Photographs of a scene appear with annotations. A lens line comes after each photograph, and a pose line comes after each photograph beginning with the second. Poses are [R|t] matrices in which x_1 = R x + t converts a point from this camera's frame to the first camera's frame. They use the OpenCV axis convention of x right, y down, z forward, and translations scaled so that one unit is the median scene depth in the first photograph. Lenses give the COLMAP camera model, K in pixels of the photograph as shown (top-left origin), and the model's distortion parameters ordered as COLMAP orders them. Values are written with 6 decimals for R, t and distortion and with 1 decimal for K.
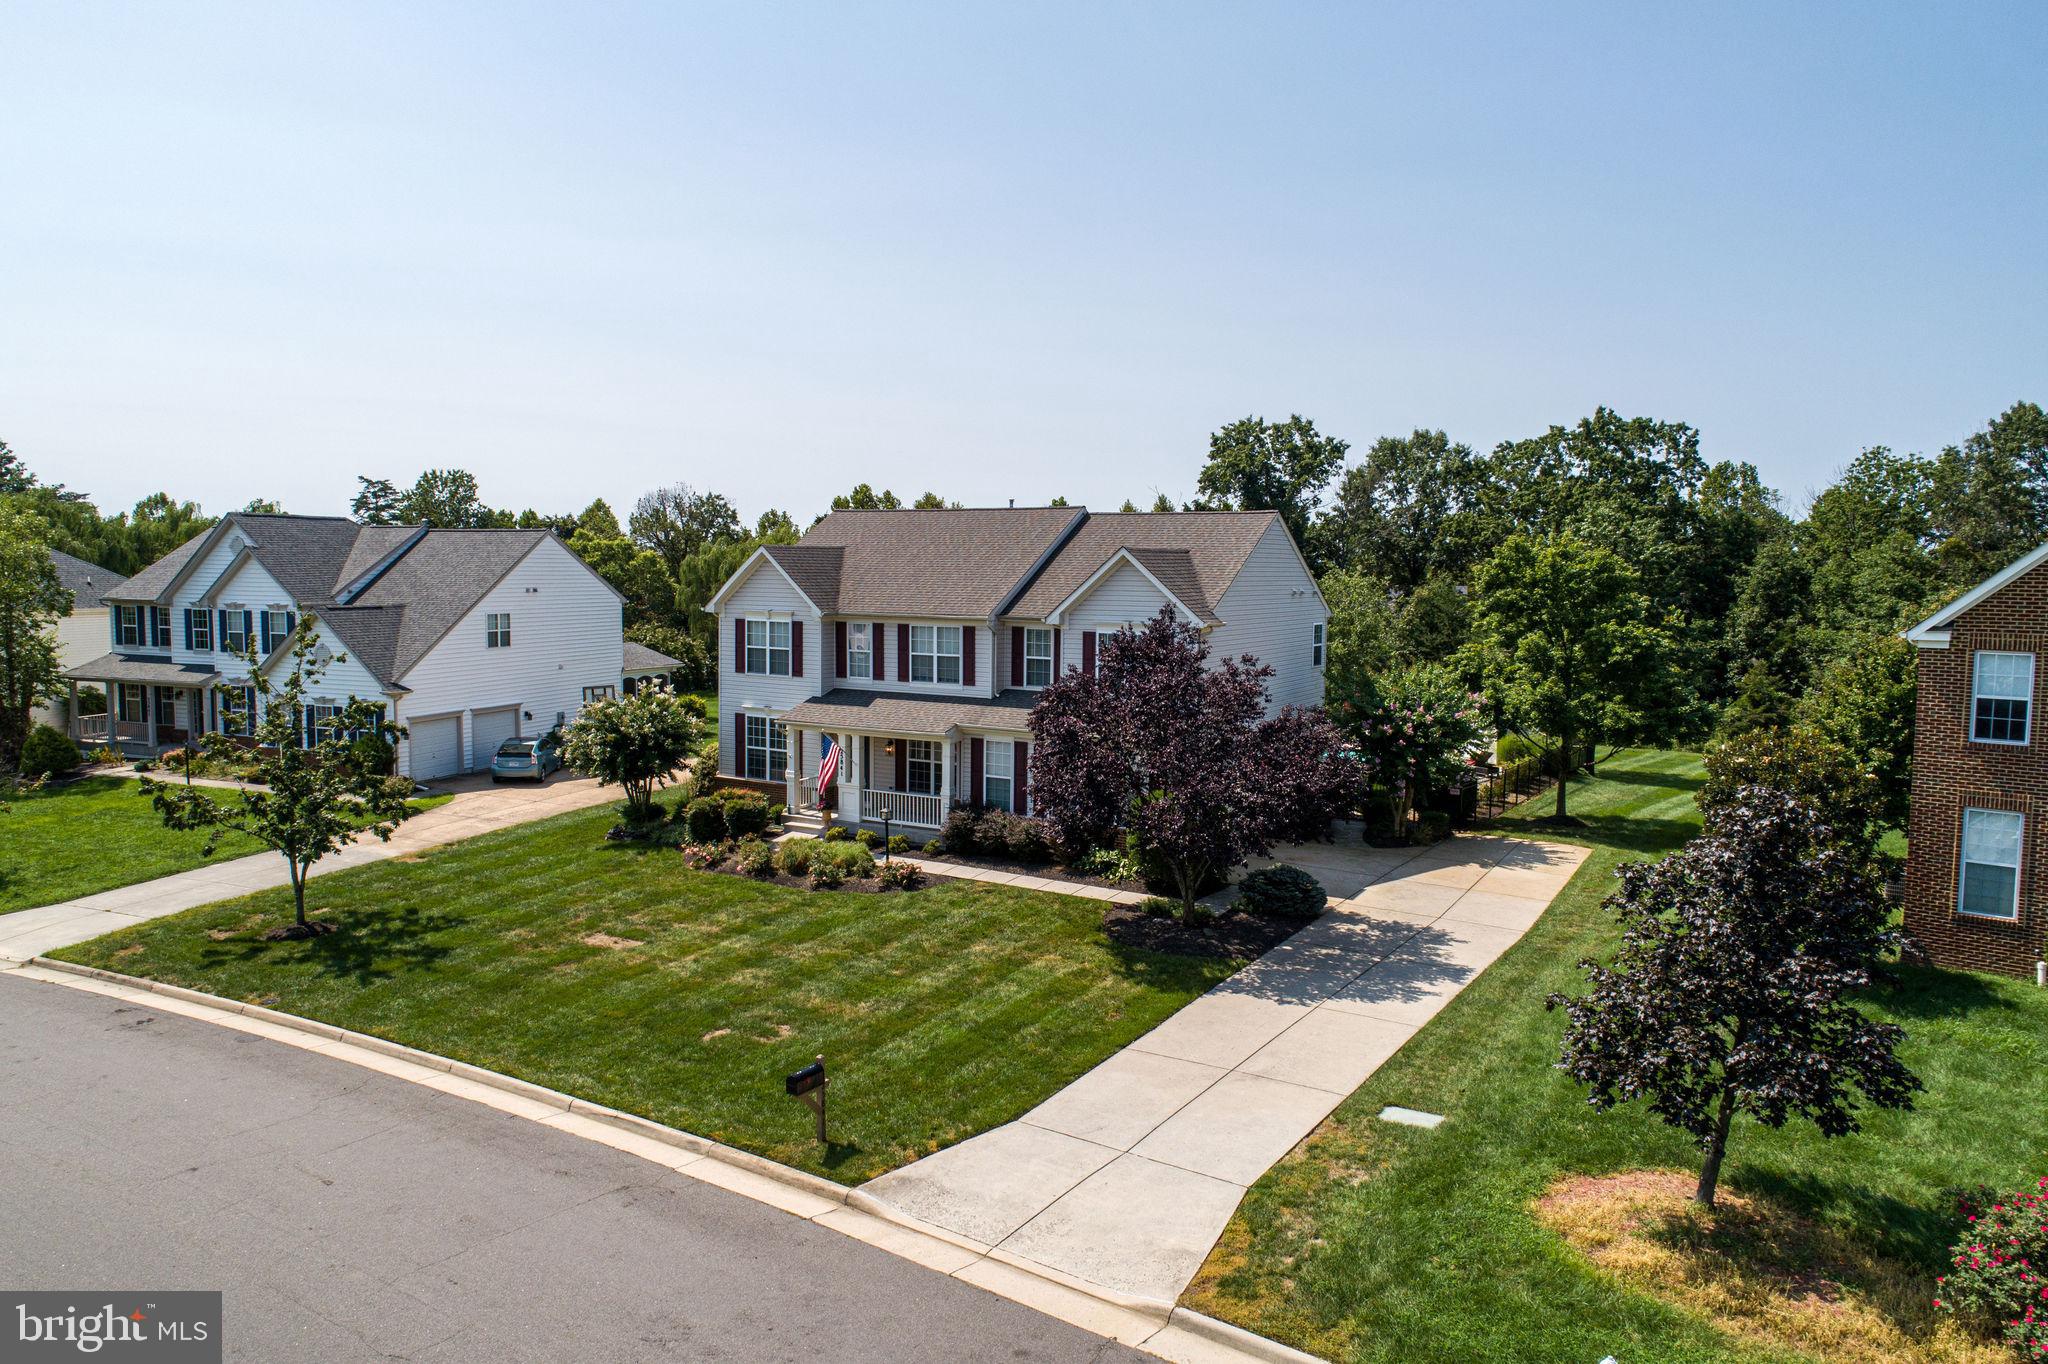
lens RADIAL K [[1389.5, 0, 1020.8], [0, 1389.5, 670.8], [0, 0, 1]] dist [-0.003936, 0.000015]
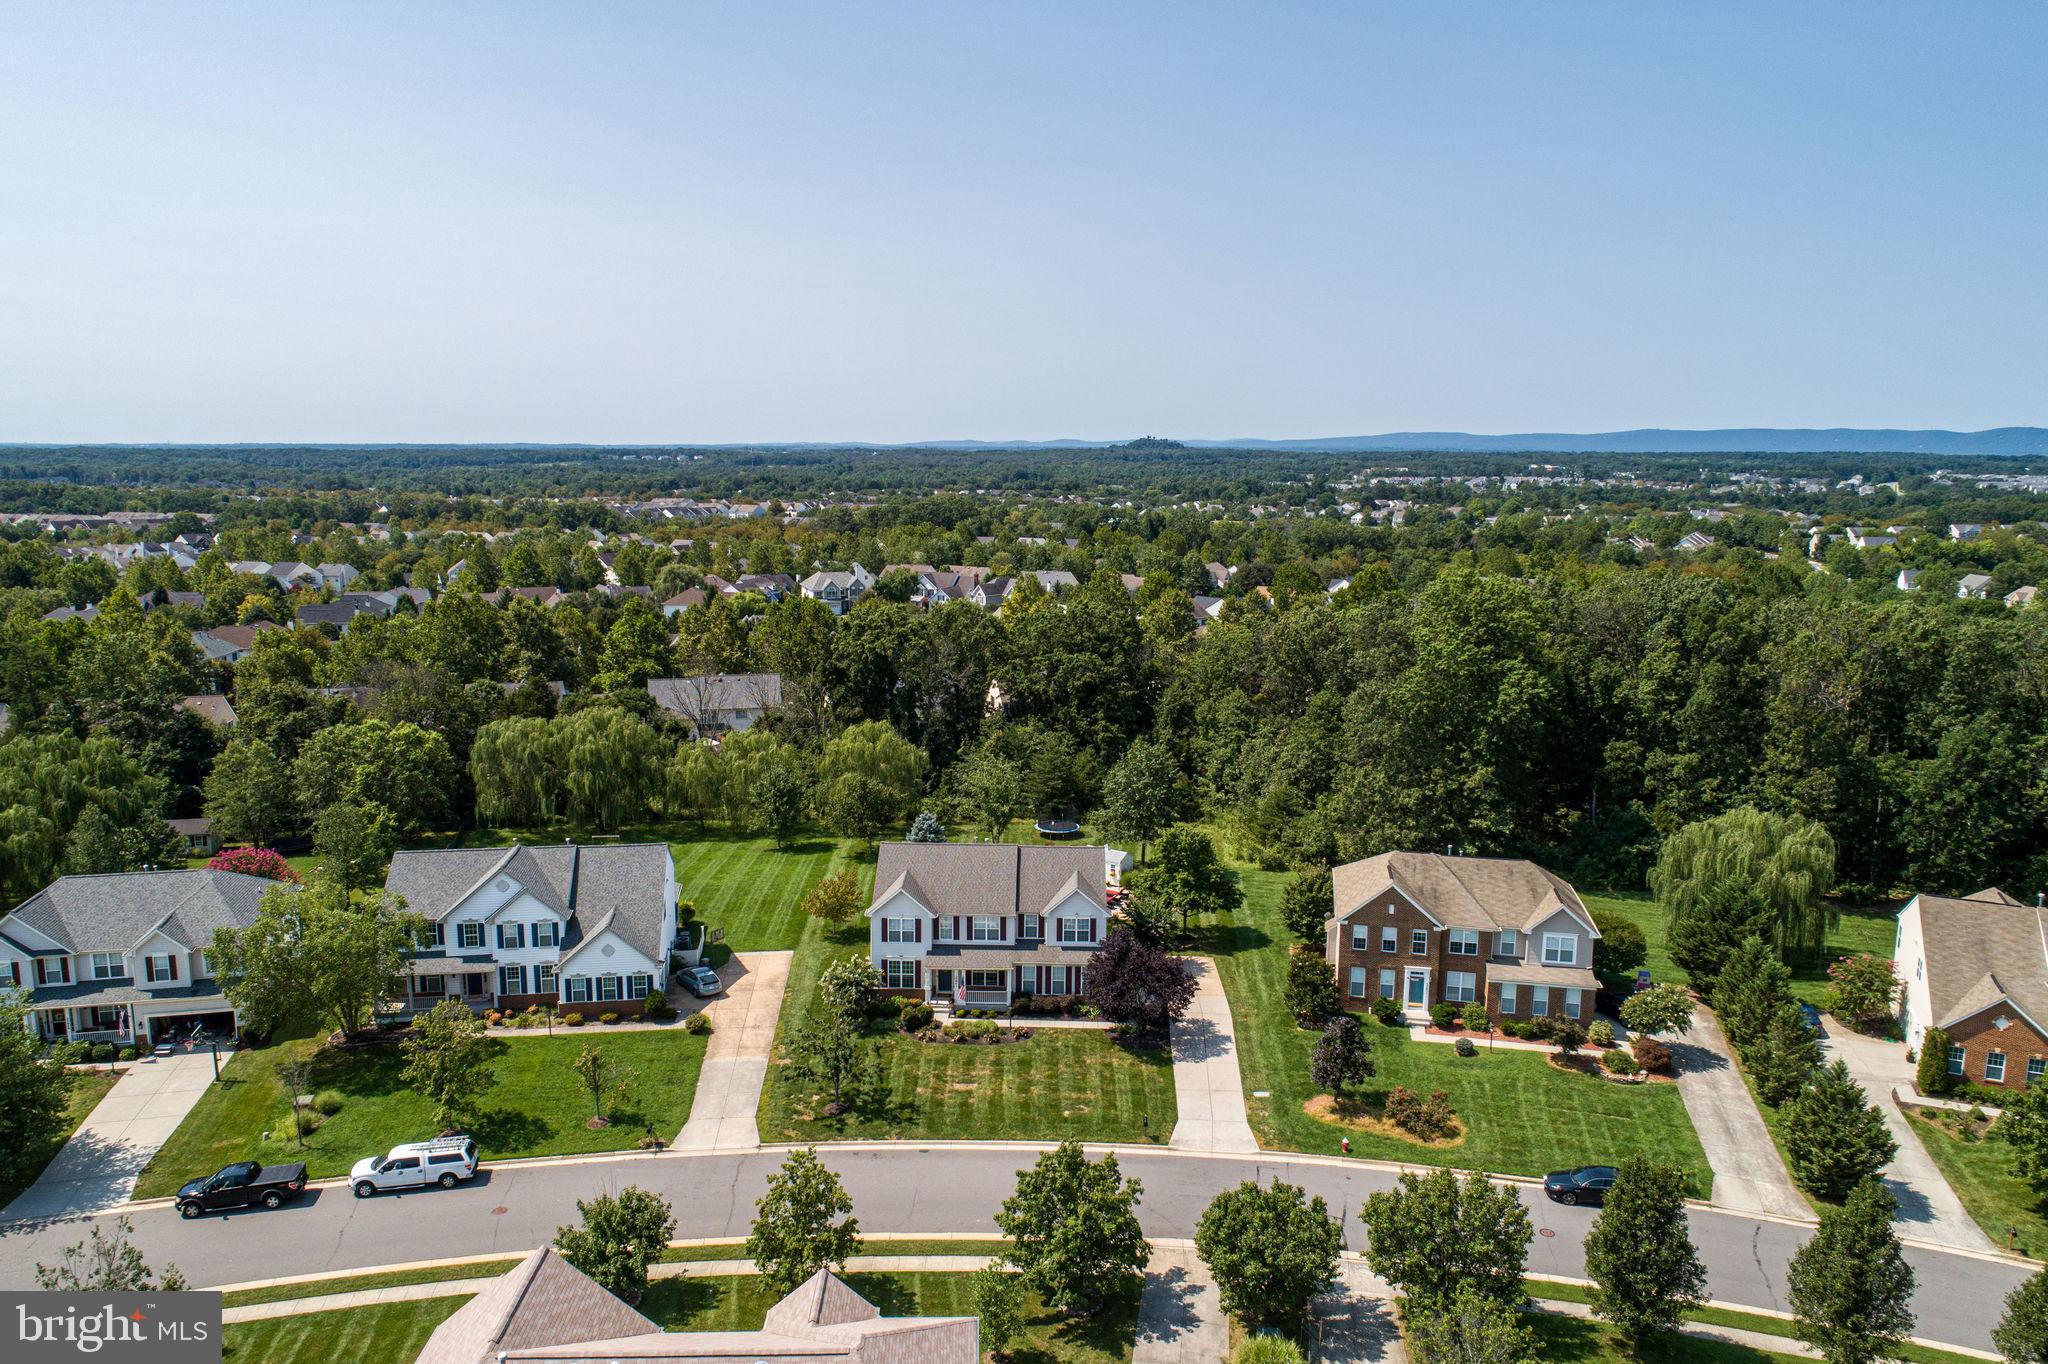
lens RADIAL K [[1389.5, 0, 1020.8], [0, 1389.5, 670.8], [0, 0, 1]] dist [-0.003936, 0.000015]
pose [[0.874671, -0.084571, 0.477282, -1.107502], [0.043488, 0.994382, 0.096501, -0.677334], [-0.482762, -0.063650, 0.873435, -1.073671]]
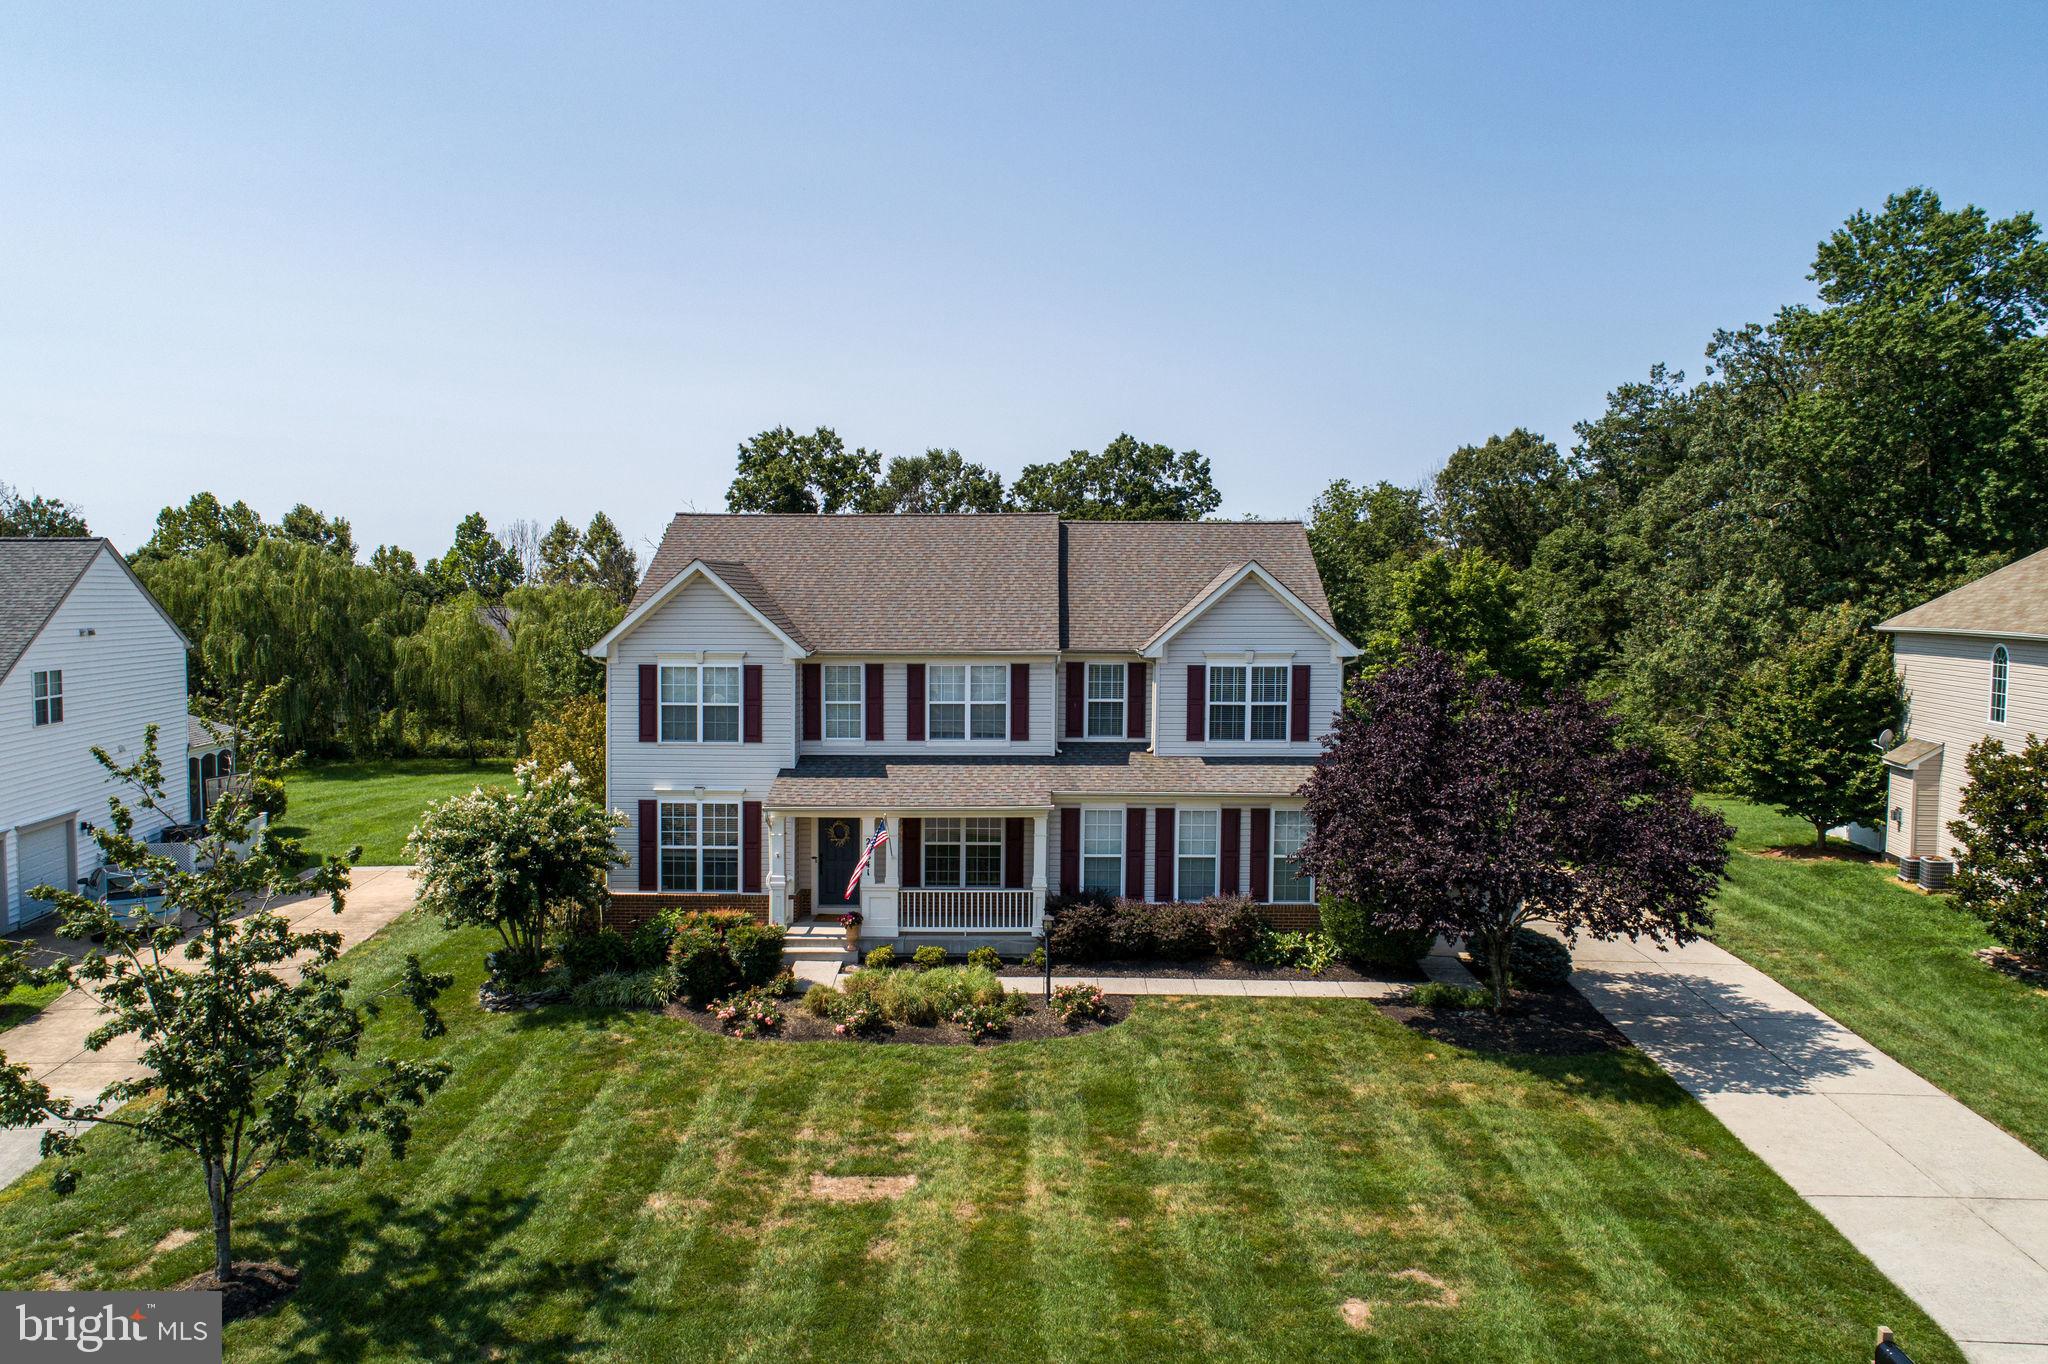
lens RADIAL K [[1404.0, 0, 1034.2], [0, 1404.0, 650.4], [0, 0, 1]] dist [-0.007155, -0.000541]
pose [[0.870931, -0.030396, 0.490464, -0.408251], [0.046508, 0.998704, -0.020691, -0.022697], [-0.489199, 0.040831, 0.871216, 0.309757]]
